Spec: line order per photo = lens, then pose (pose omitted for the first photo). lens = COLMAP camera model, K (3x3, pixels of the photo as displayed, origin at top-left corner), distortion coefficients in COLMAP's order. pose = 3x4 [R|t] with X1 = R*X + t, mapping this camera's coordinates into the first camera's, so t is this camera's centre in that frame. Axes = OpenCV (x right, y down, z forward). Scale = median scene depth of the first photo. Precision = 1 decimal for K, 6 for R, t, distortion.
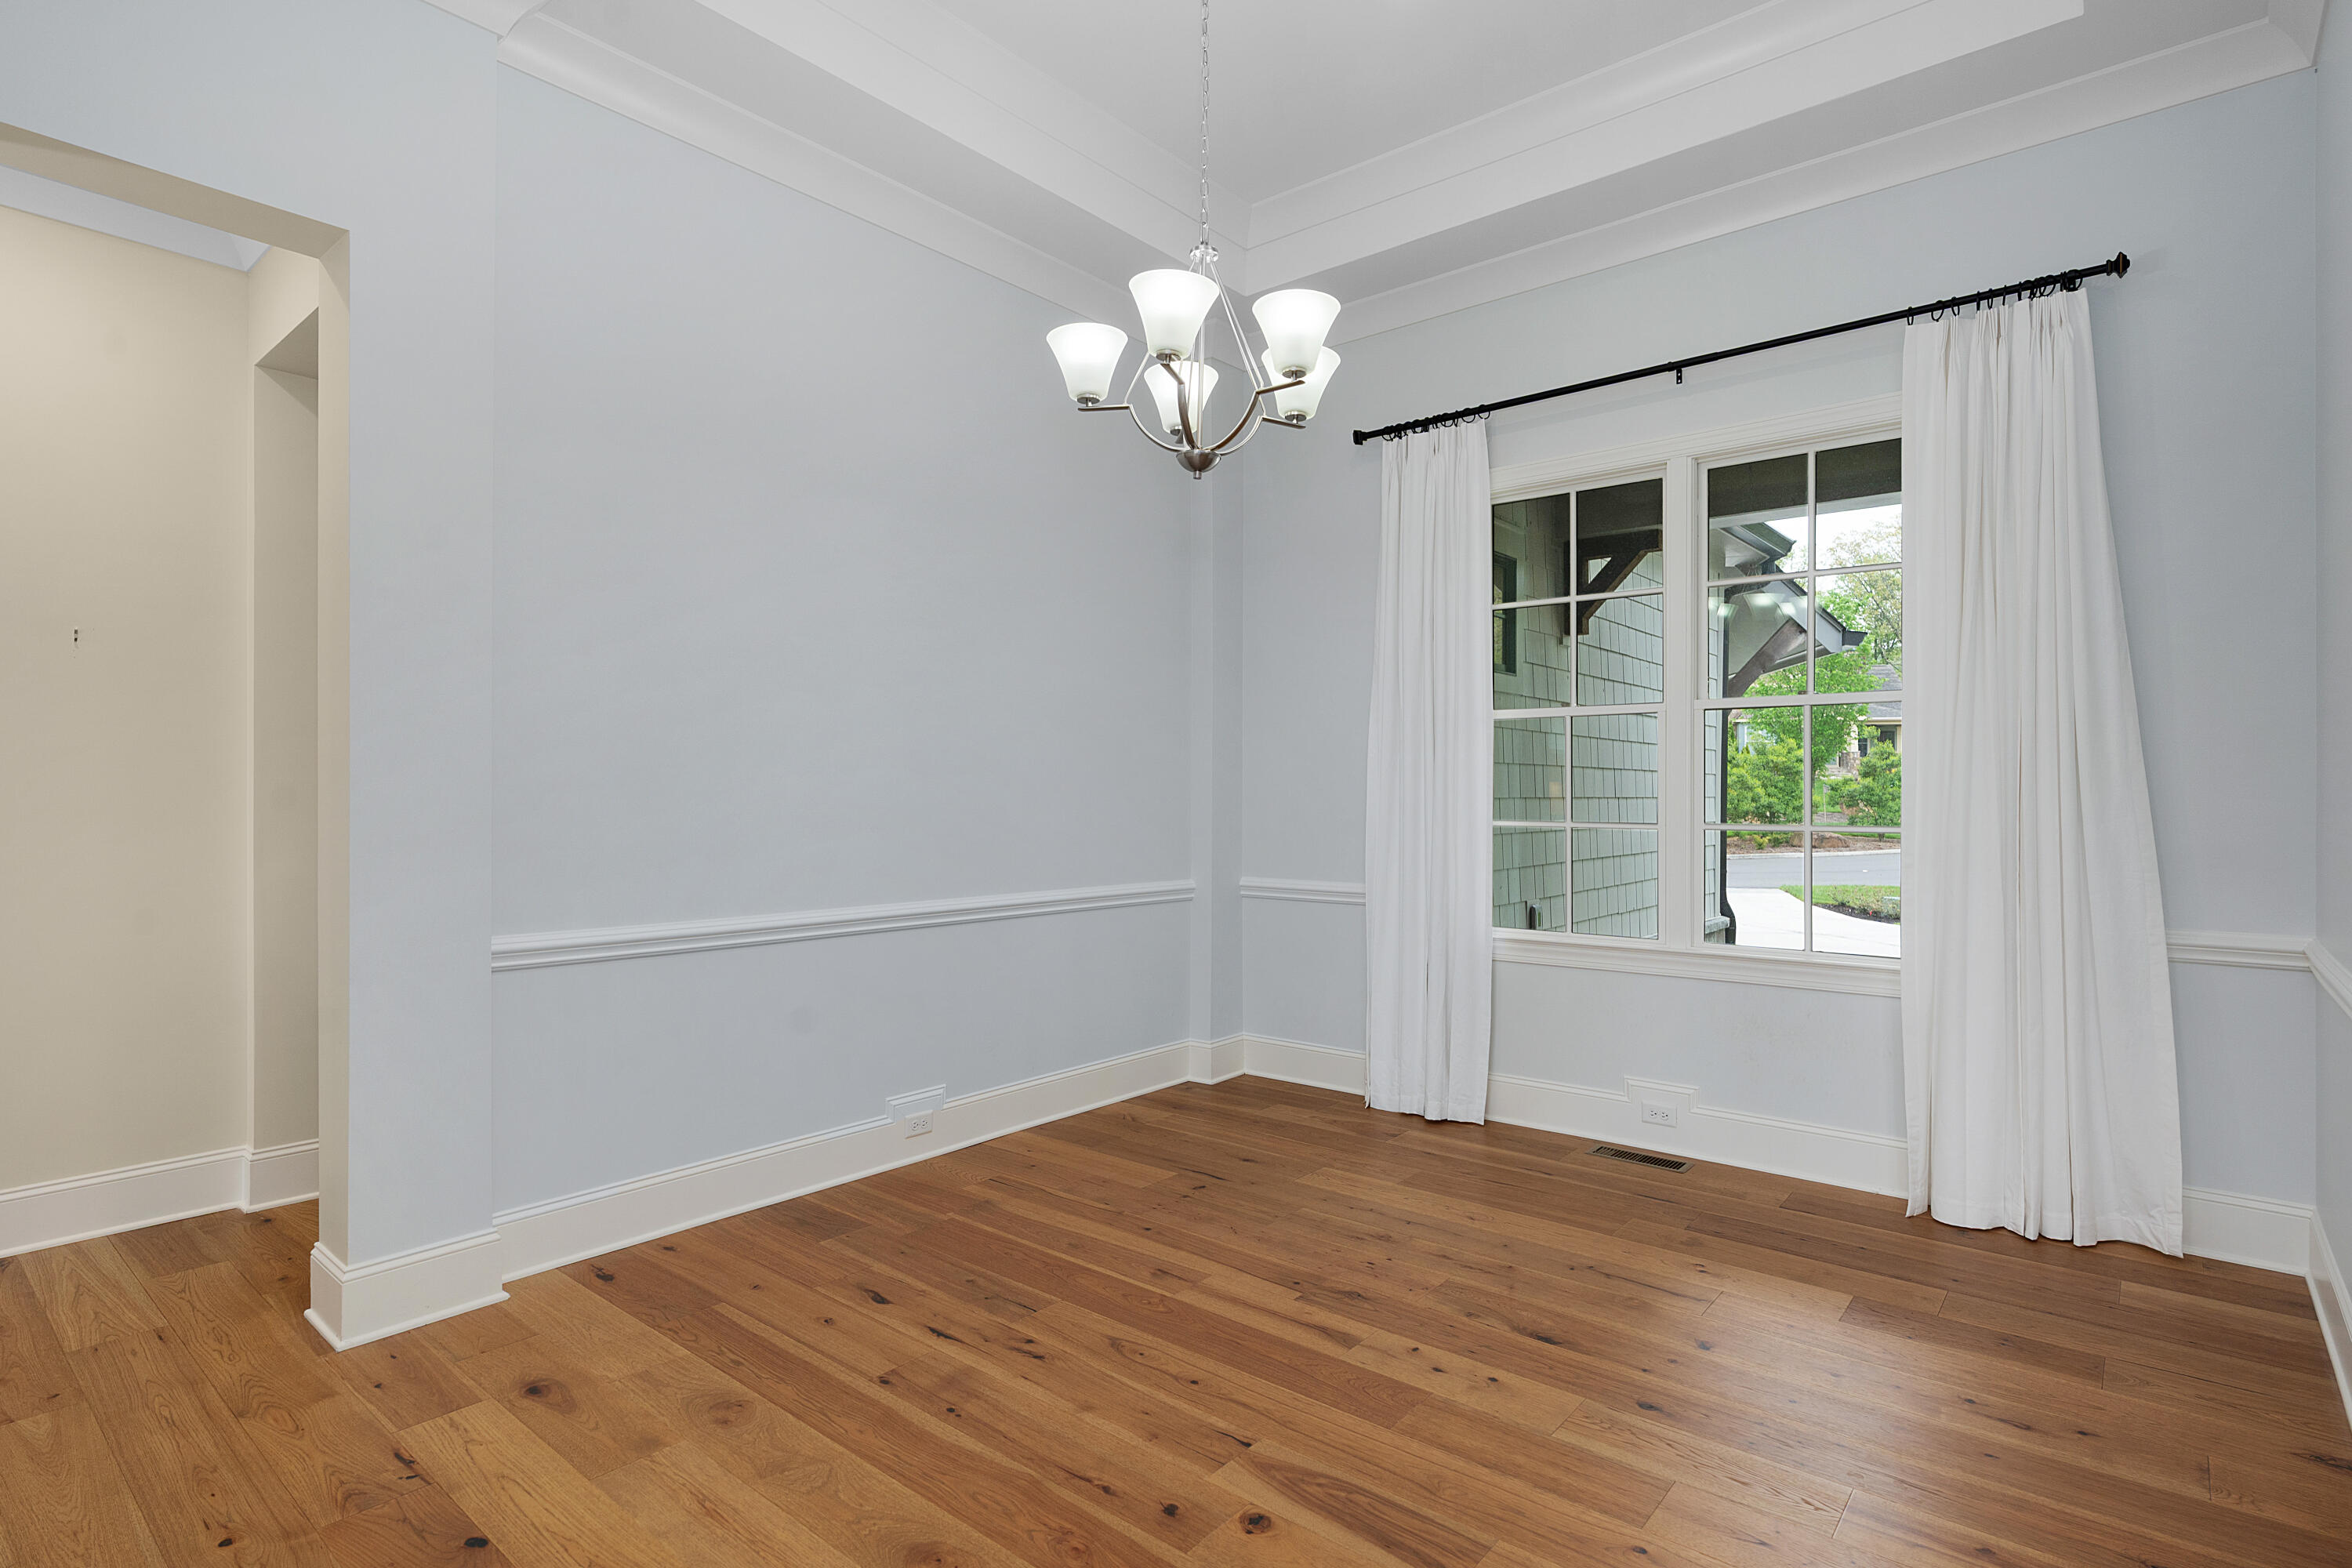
lens RADIAL K [[1203.2, 0, 1176.0], [0, 1203.2, 784.0], [0, 0, 1]] dist [-0.005092, -0.000436]
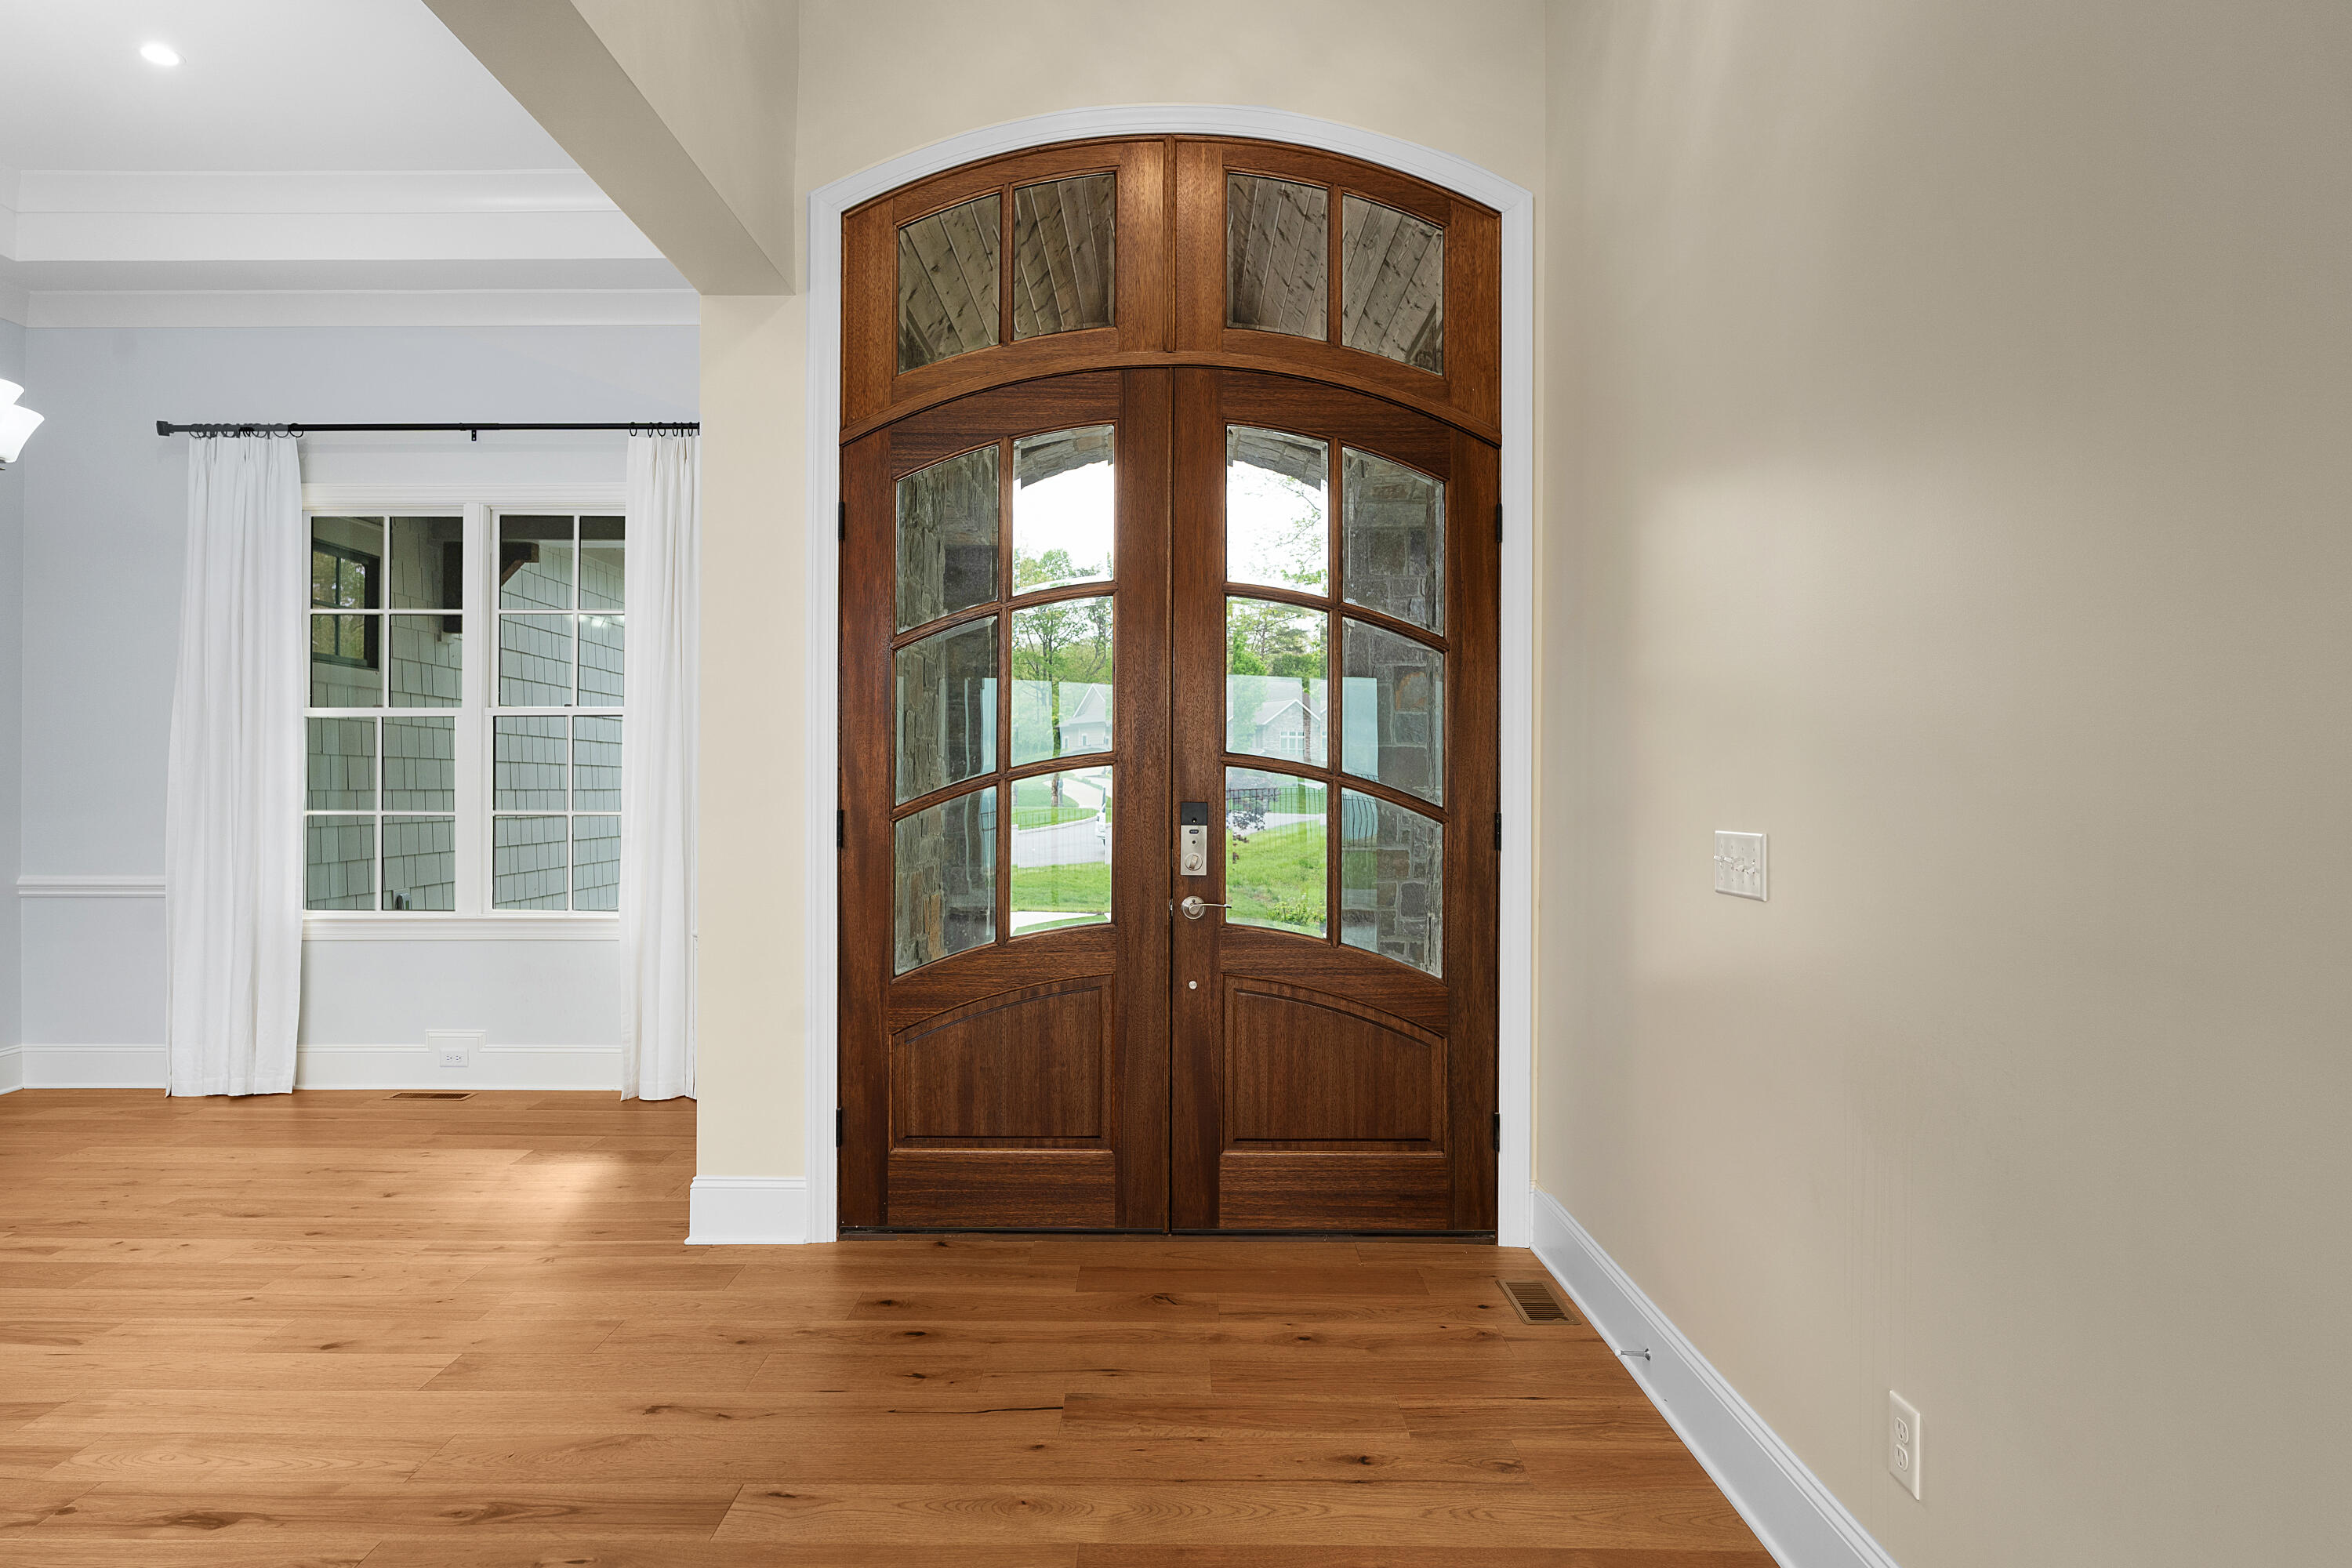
lens RADIAL K [[1366.0, 0, 1176.0], [0, 1366.0, 784.0], [0, 0, 1]] dist [-0.002993, -0.001378]
pose [[0.771547, 0.003368, 0.636164, 0.090537], [-0.005671, 0.999983, 0.001584, 0.000225], [-0.636147, -0.004830, 0.771552, -0.453564]]
